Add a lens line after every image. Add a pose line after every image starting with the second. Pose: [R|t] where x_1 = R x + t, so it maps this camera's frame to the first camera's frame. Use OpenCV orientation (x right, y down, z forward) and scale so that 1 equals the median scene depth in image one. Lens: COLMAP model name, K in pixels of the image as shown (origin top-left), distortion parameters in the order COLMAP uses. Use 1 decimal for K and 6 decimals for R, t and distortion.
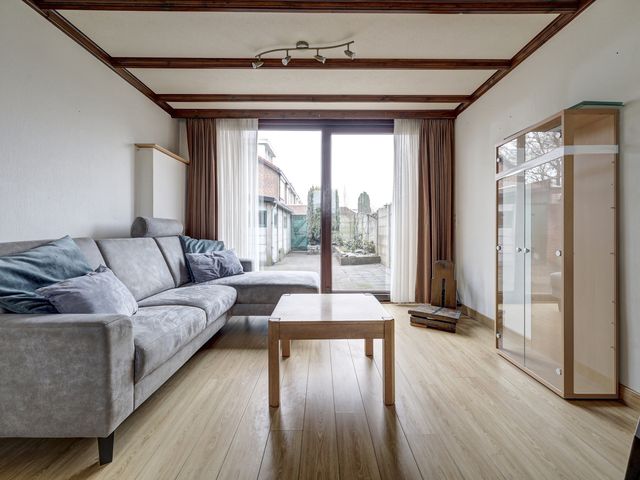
lens RADIAL K [[289.2, 0, 319.9], [0, 289.2, 232.9], [0, 0, 1]] dist [0.001081, -0.000110]
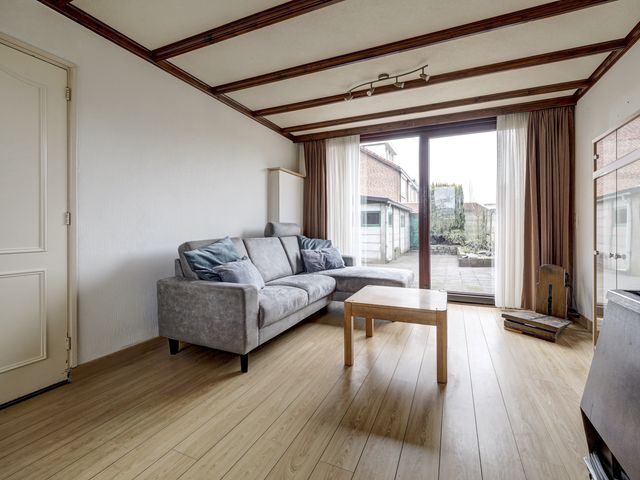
lens RADIAL K [[289.2, 0, 319.9], [0, 289.2, 232.9], [0, 0, 1]] dist [0.001081, -0.000110]
pose [[0.912270, 0.003381, -0.409575, 0.153195], [-0.000790, 0.999979, 0.006494, -0.012723], [0.409588, -0.005601, 0.912253, -0.154833]]
